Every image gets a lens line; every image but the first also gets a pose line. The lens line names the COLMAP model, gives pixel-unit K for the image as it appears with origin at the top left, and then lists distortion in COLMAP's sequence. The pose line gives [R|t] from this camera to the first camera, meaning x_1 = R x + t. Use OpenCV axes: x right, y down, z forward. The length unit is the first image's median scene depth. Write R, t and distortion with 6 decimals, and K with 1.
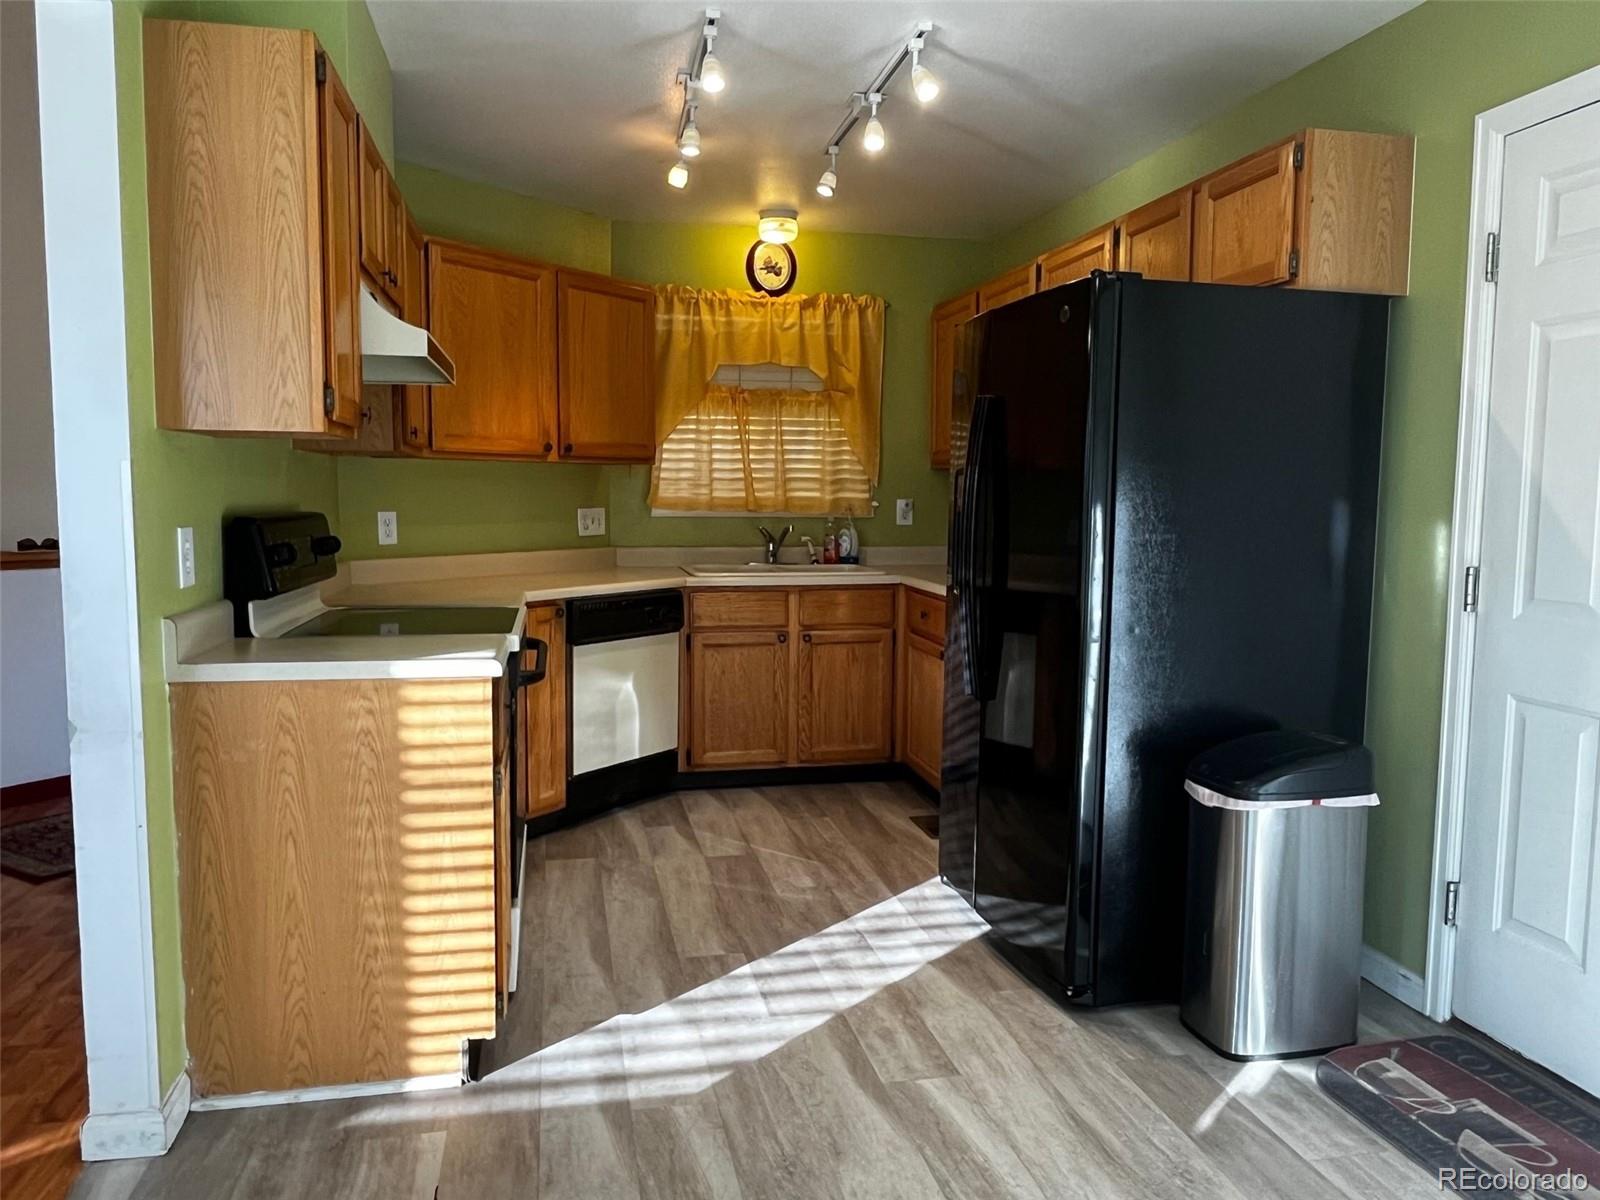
lens RADIAL K [[1138.8, 0, 800.0], [0, 1138.8, 600.0], [0, 0, 1]] dist [0.000882, -0.000488]
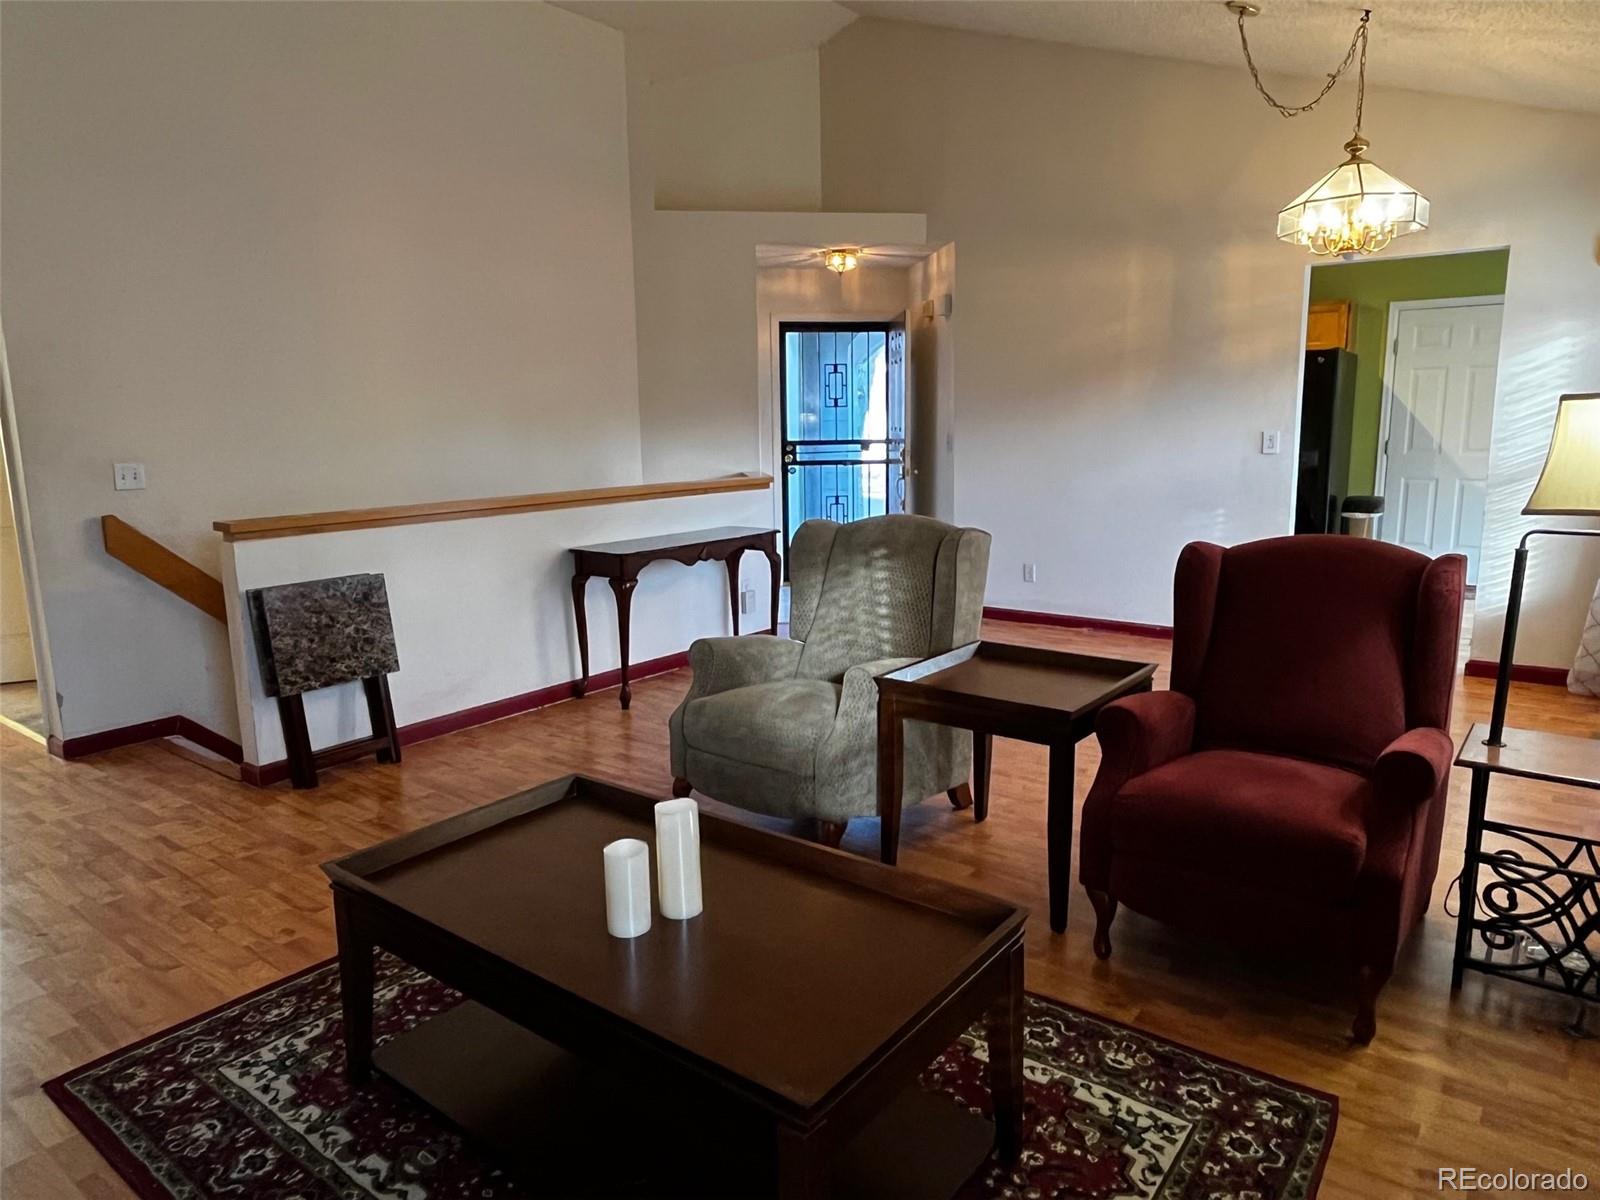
lens RADIAL K [[1026.8, 0, 800.0], [0, 1026.8, 600.0], [0, 0, 1]] dist [-0.005162, -0.001049]
pose [[0.762921, -0.132881, 0.632688, -2.766258], [0.079174, 0.990486, 0.112556, -0.042638], [-0.641626, -0.035778, 0.766183, -0.208069]]
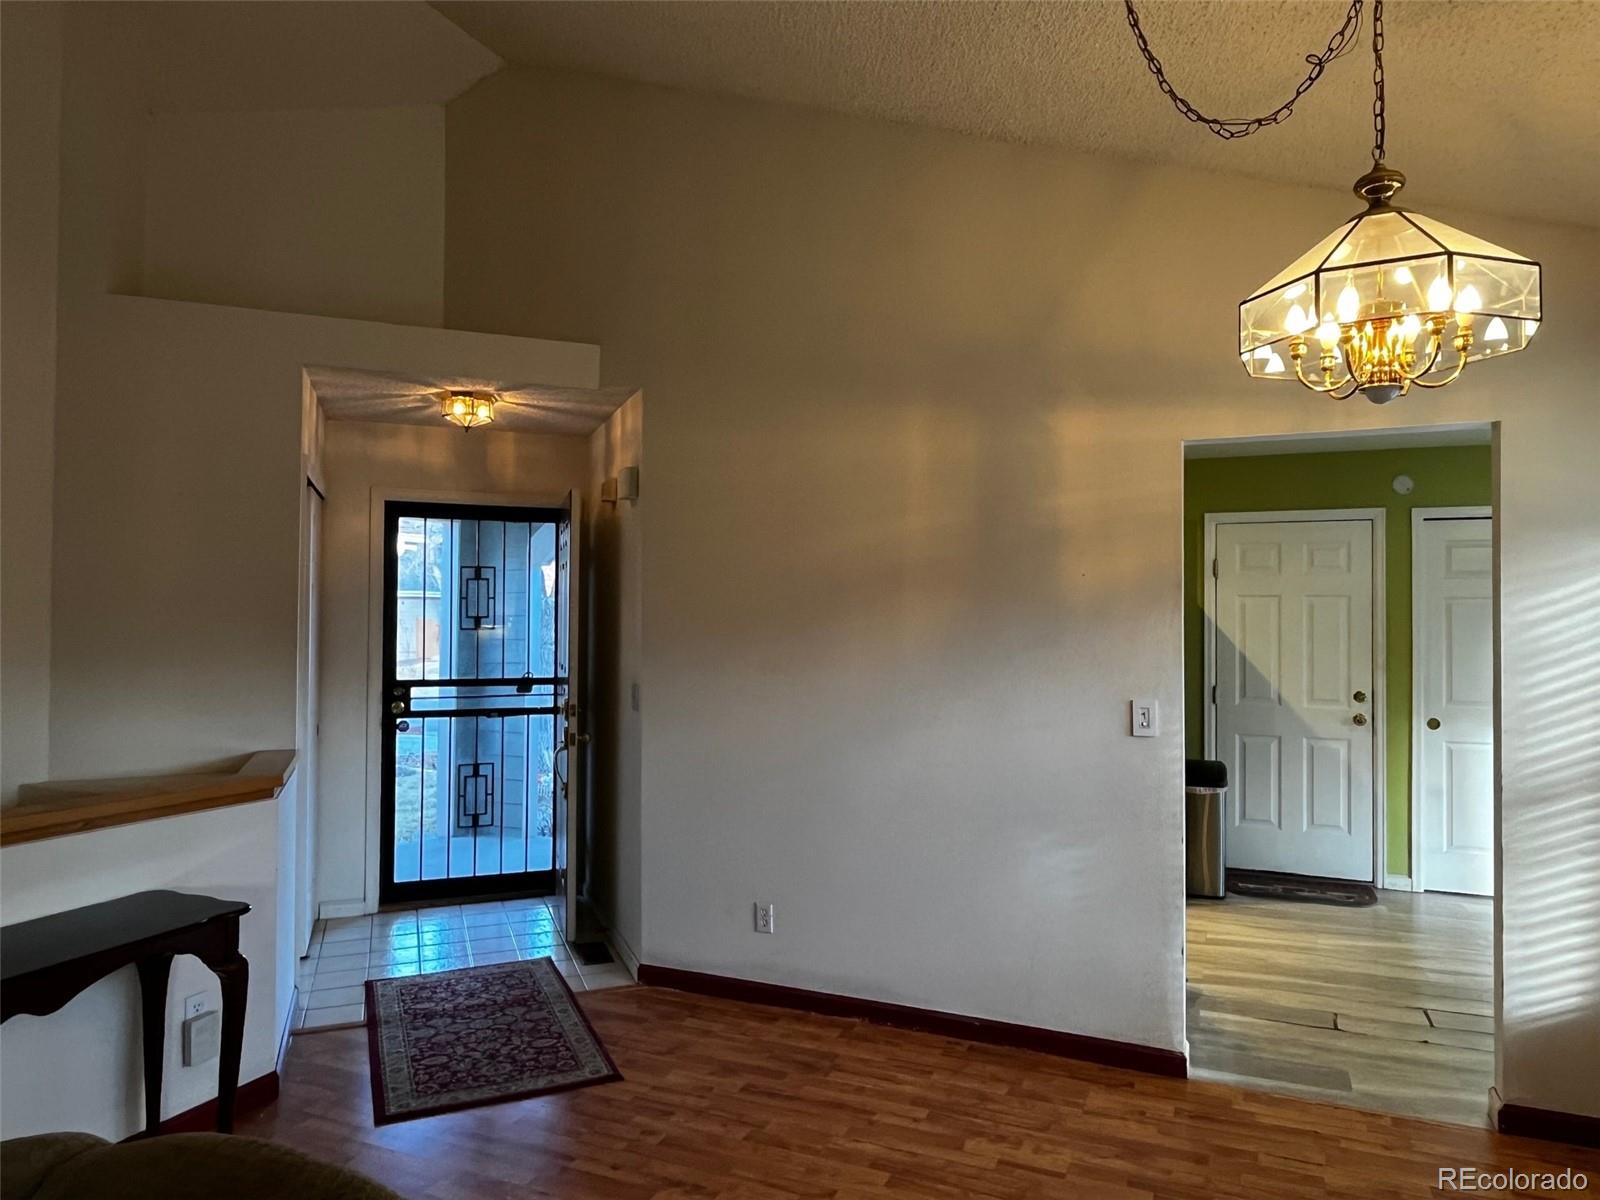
lens RADIAL K [[1026.8, 0, 800.0], [0, 1026.8, 600.0], [0, 0, 1]] dist [-0.005162, -0.001049]
pose [[0.583703, 0.007575, 0.811932, -1.912425], [0.070364, 0.995723, -0.059875, -0.156074], [-0.808913, 0.092080, 0.580673, 0.414333]]
